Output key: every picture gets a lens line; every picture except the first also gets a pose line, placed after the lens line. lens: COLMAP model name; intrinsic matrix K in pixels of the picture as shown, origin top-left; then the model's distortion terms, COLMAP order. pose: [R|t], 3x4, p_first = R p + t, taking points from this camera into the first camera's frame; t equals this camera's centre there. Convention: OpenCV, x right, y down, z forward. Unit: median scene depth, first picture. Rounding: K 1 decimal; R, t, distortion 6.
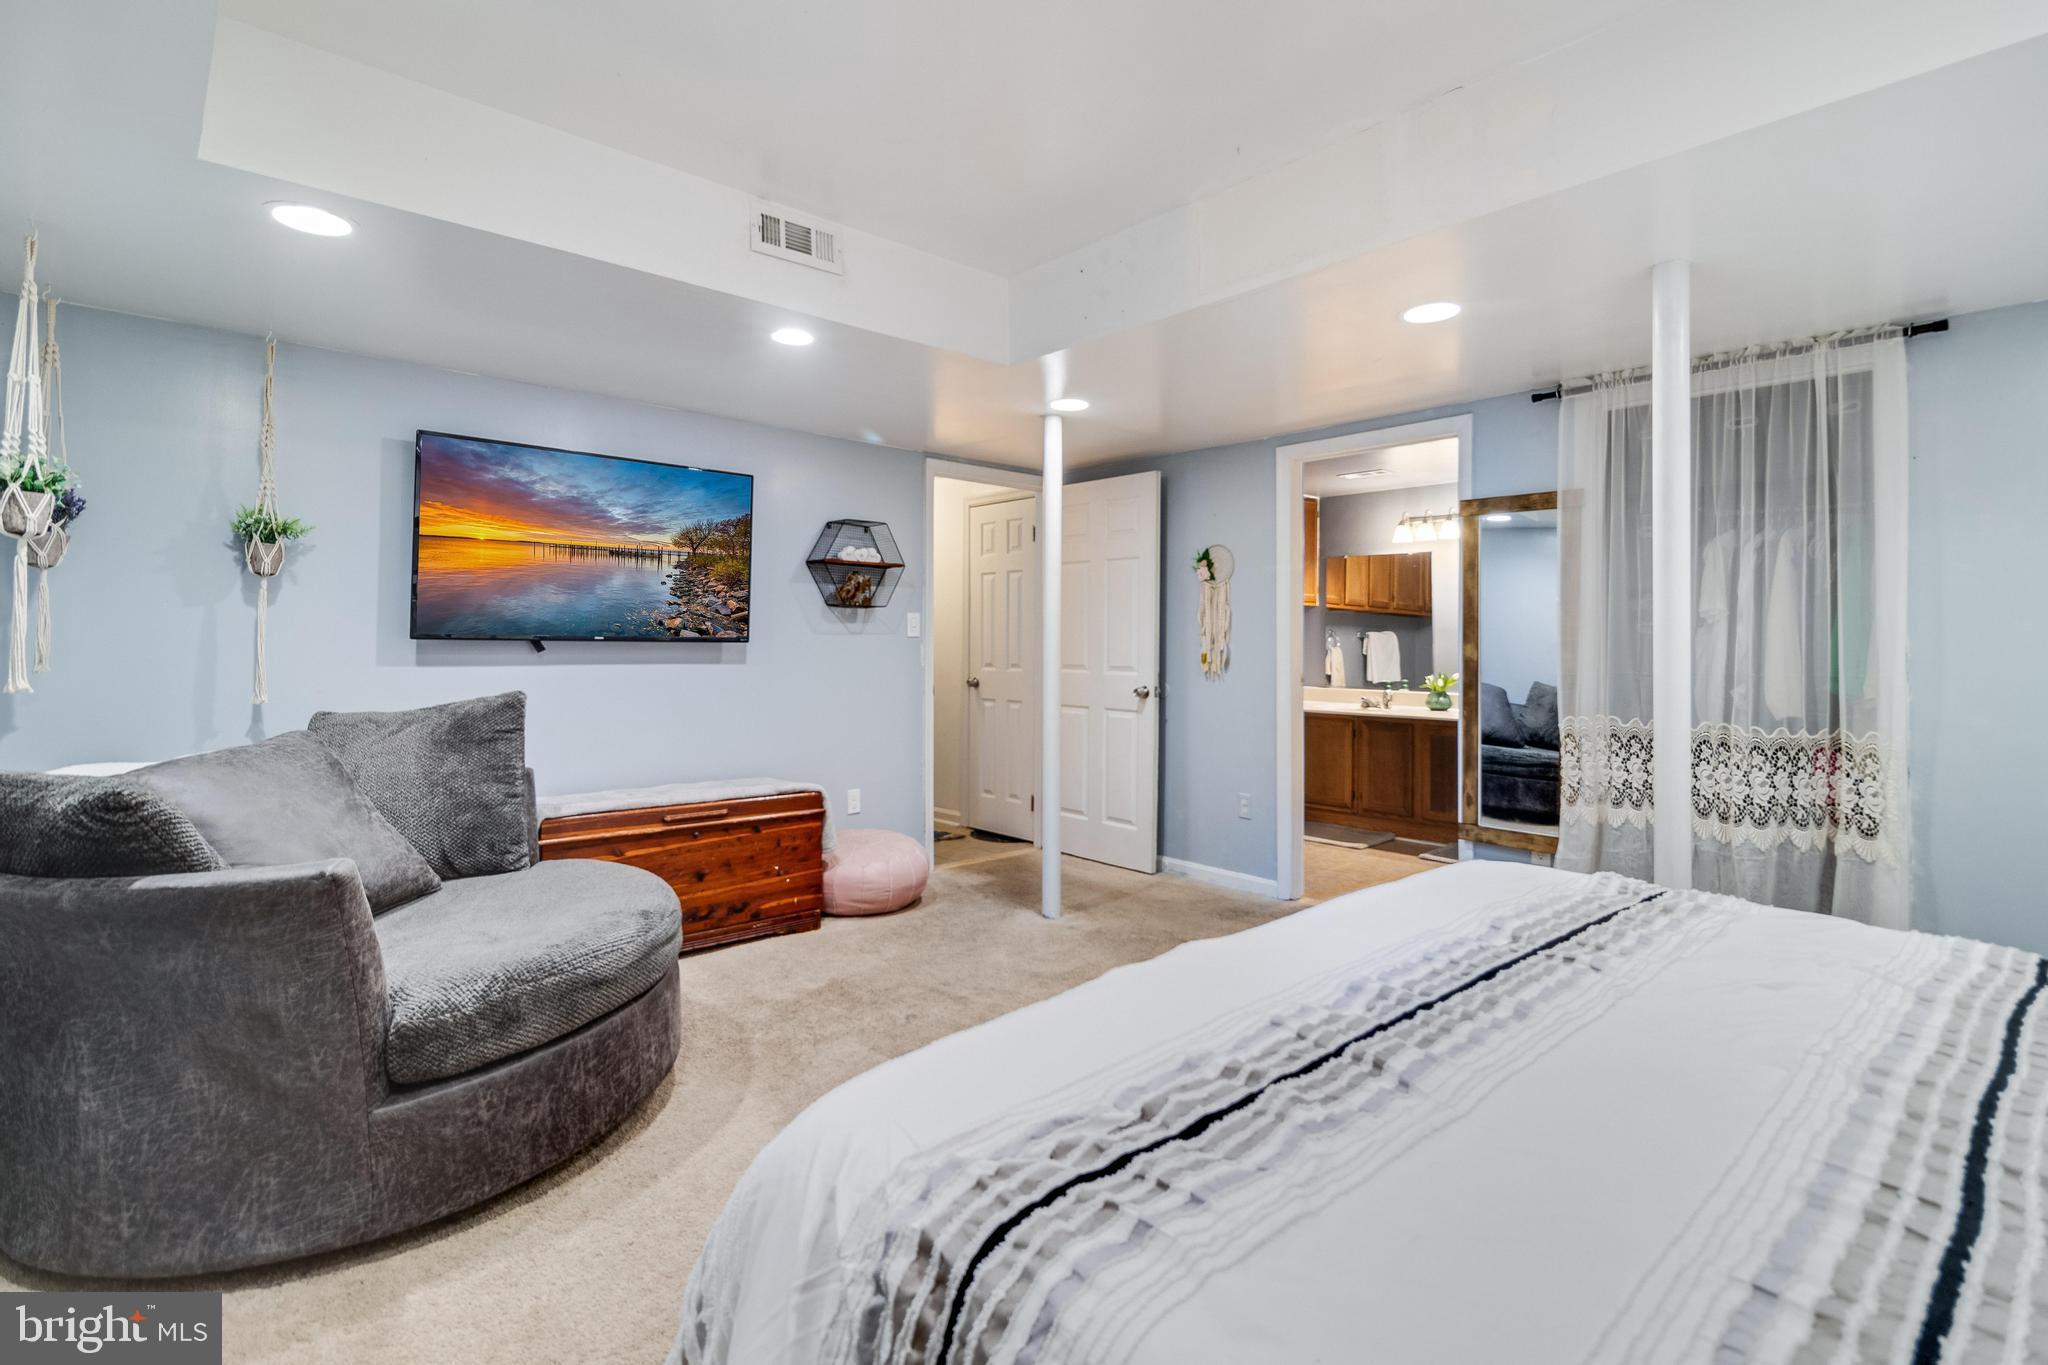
lens RADIAL K [[966.0, 0, 1029.0], [0, 966.0, 621.2], [0, 0, 1]] dist [0.000709, 0.000072]
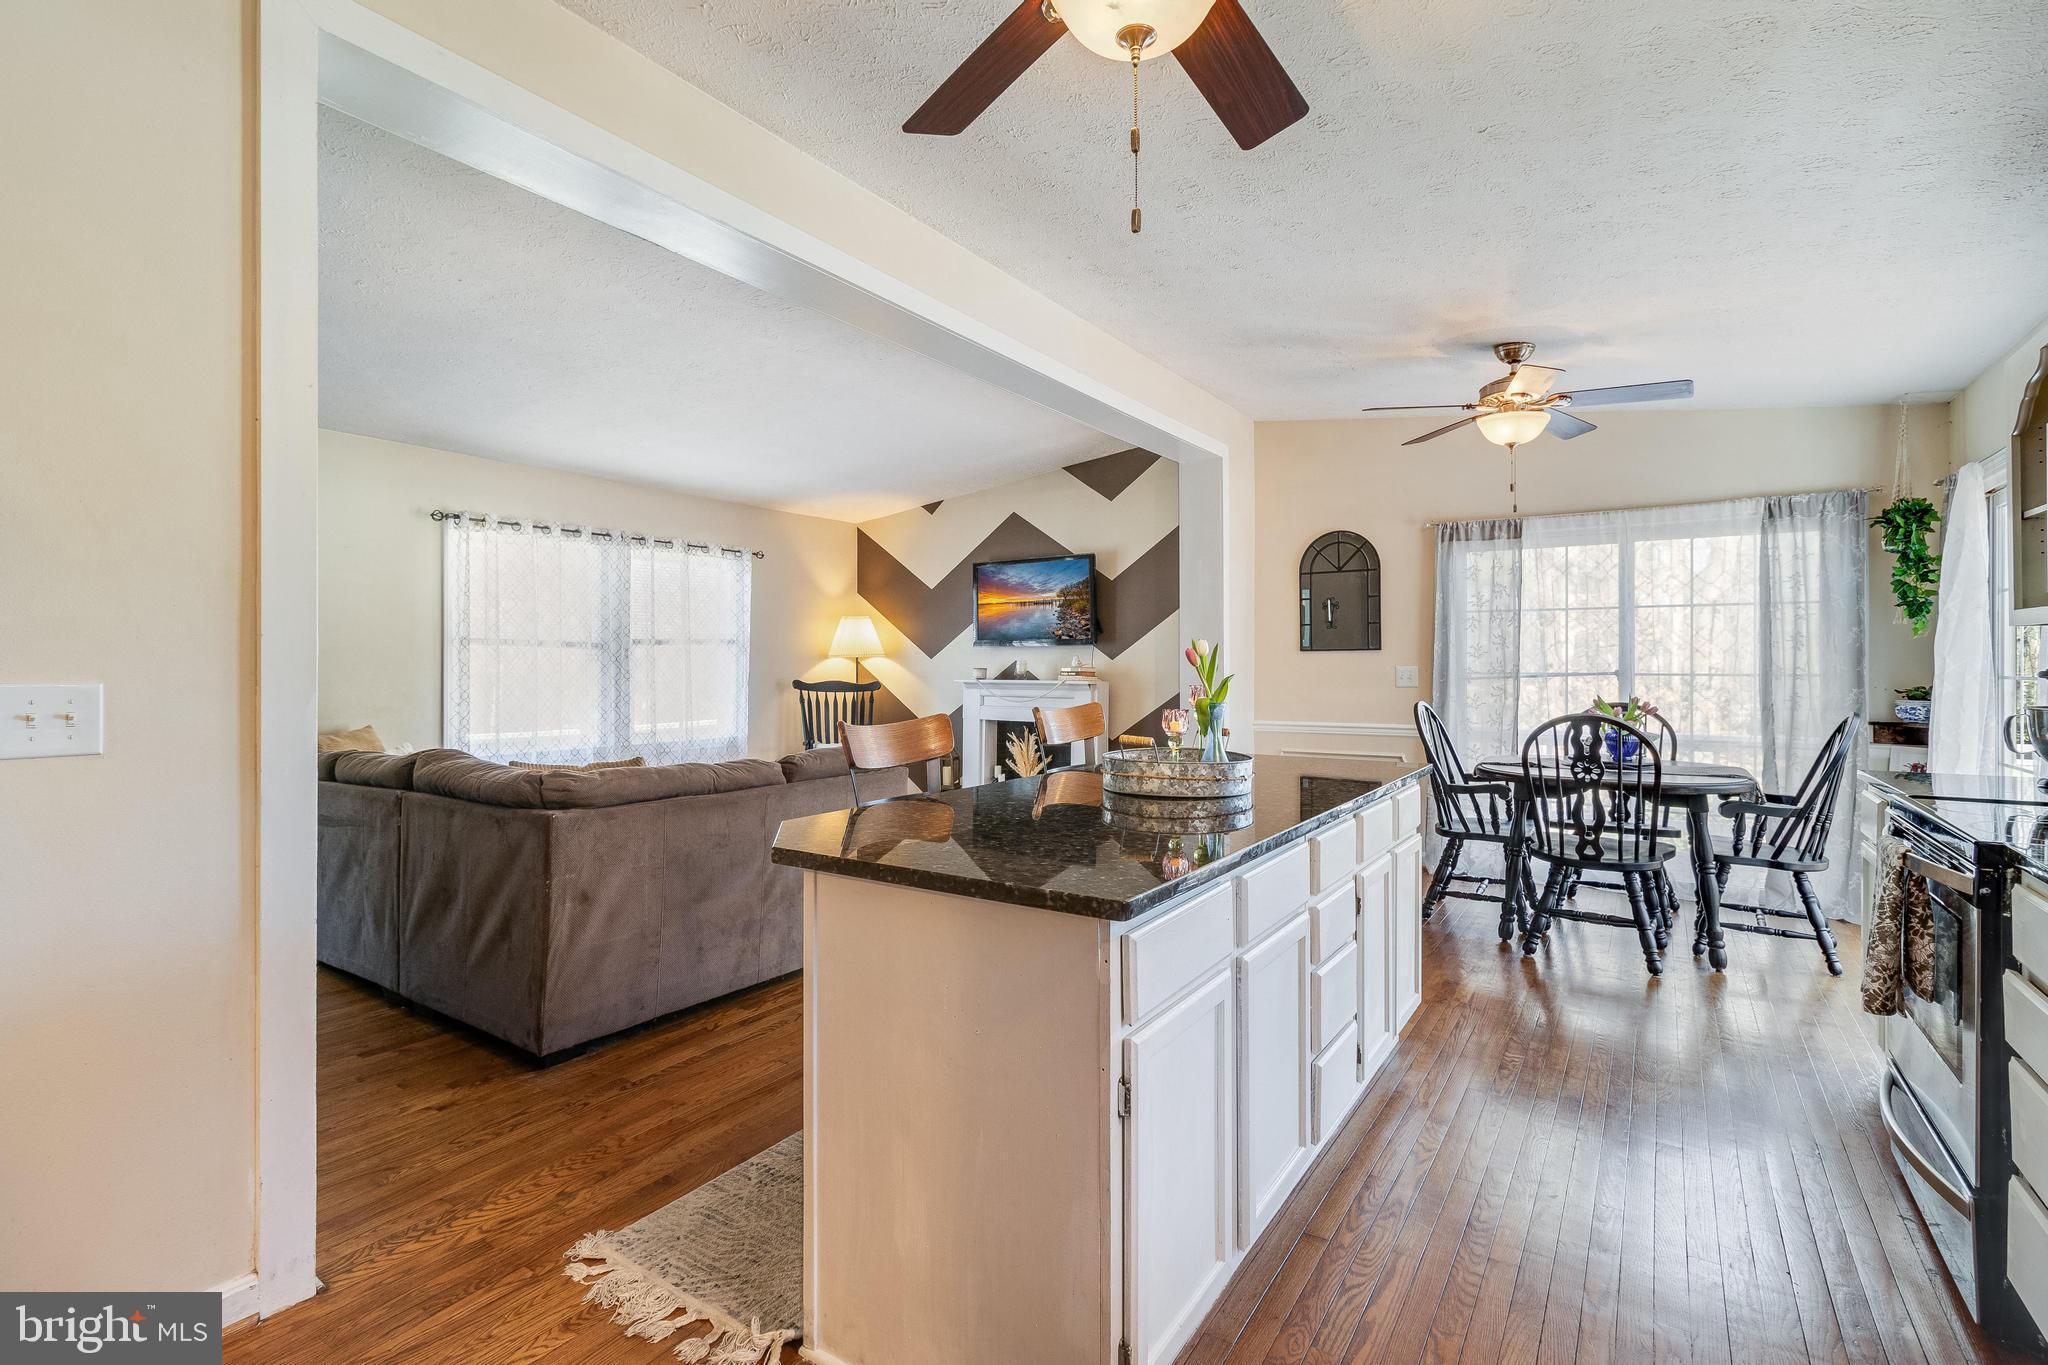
lens RADIAL K [[944.3, 0, 1027.7], [0, 944.3, 661.0], [0, 0, 1]] dist [0.000483, -0.000122]
pose [[0.241095, -0.016241, -0.970366, 1.727810], [0.027421, 0.999575, -0.009917, 0.087734], [0.970114, -0.024217, 0.241438, 0.426456]]
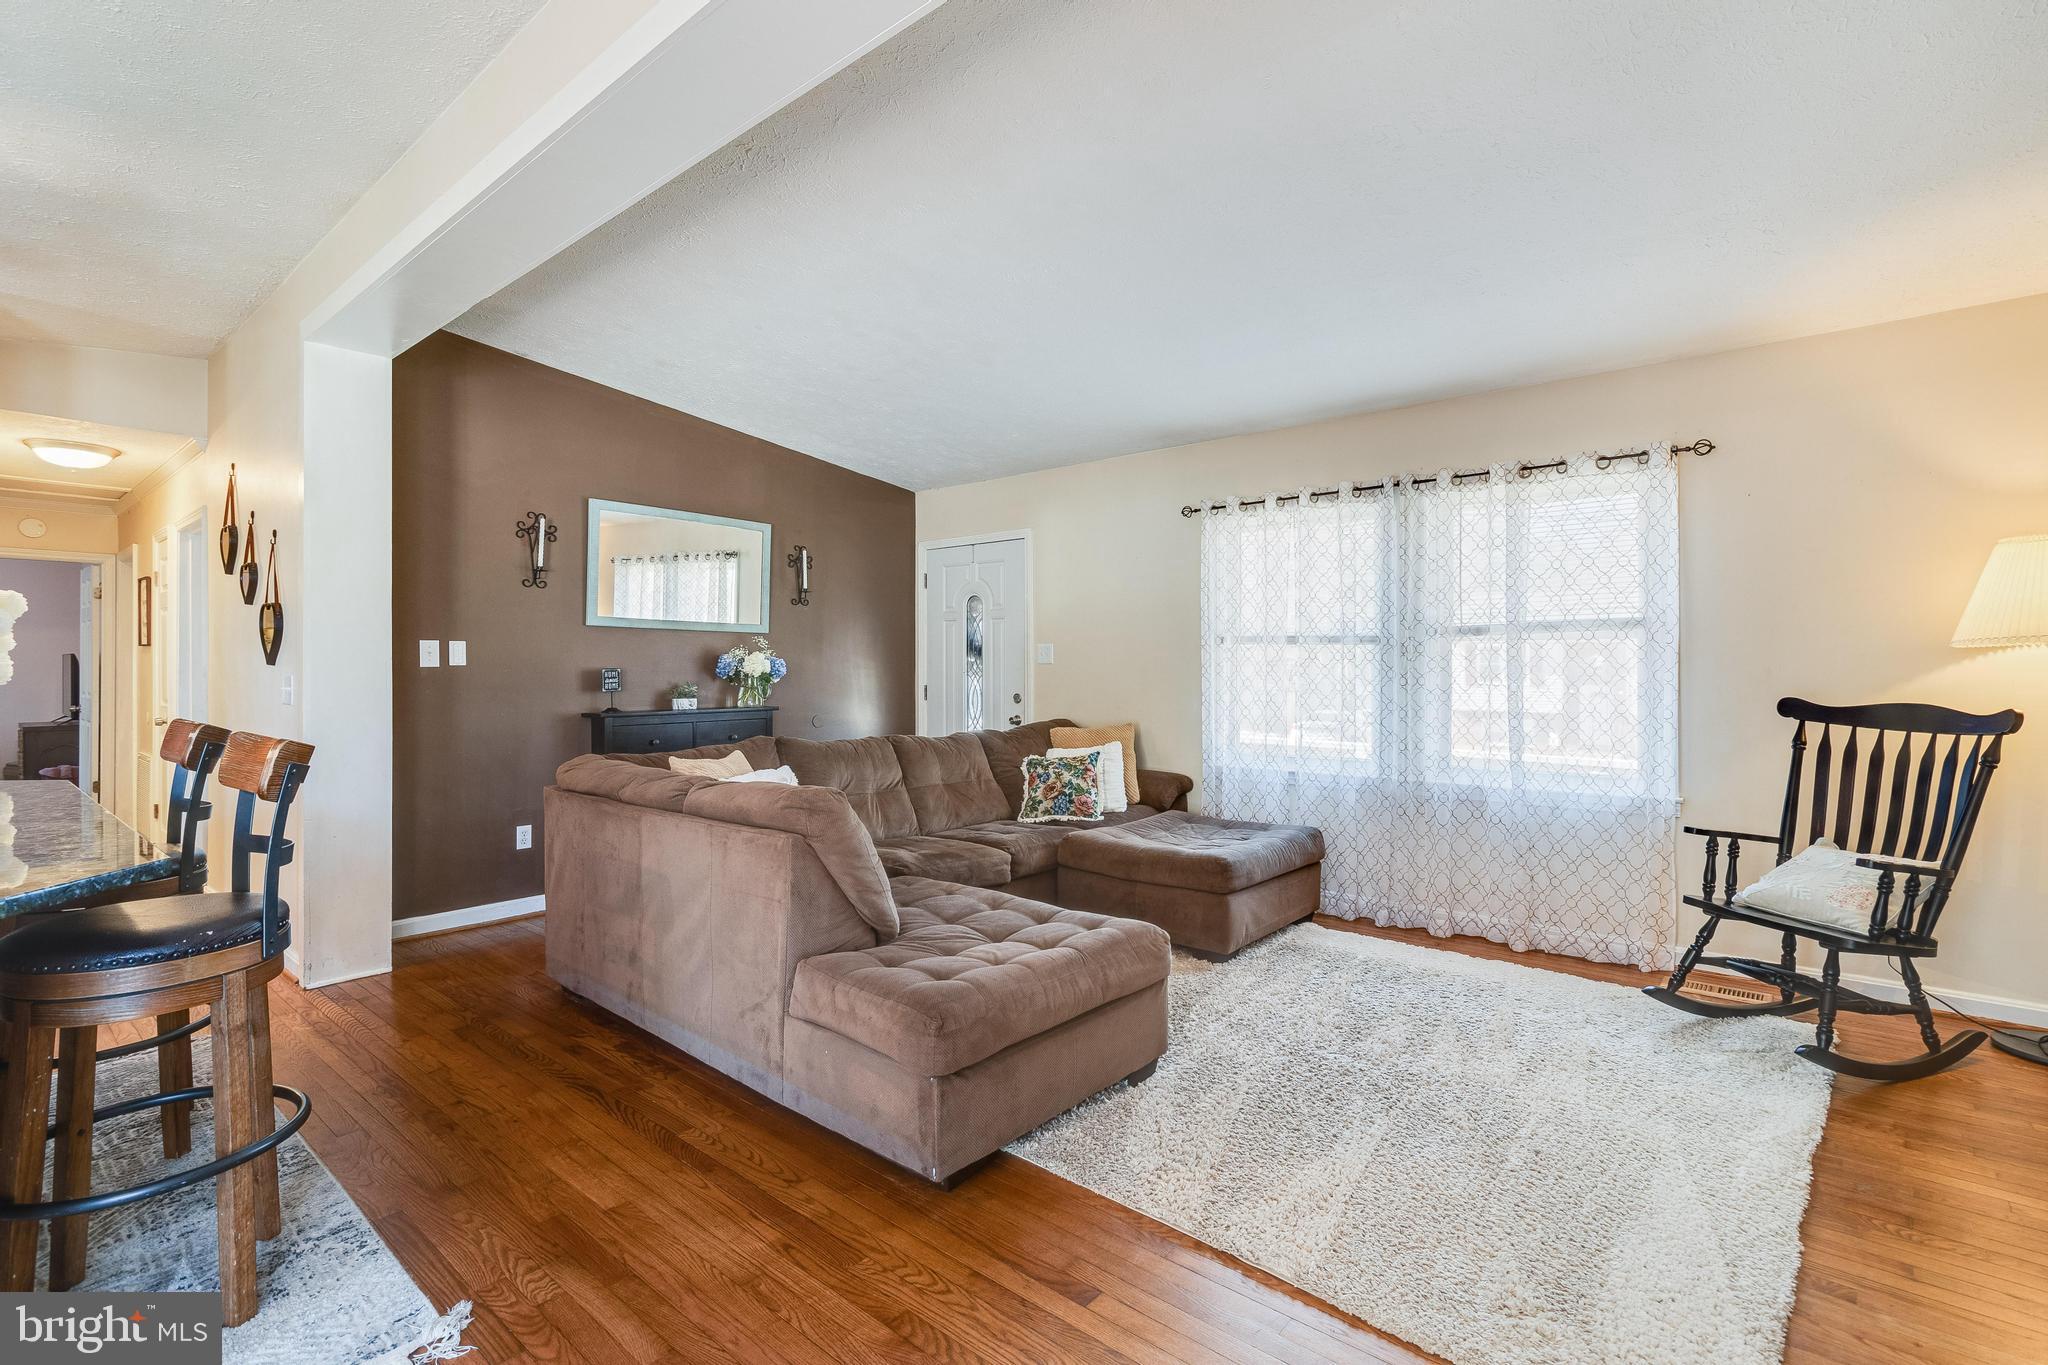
lens RADIAL K [[944.3, 0, 1027.7], [0, 944.3, 661.0], [0, 0, 1]] dist [0.000483, -0.000122]
pose [[-0.991700, -0.010762, -0.128121, 0.335788], [-0.006769, 0.999479, -0.031558, 0.093741], [0.128394, -0.030429, -0.991256, 1.385004]]
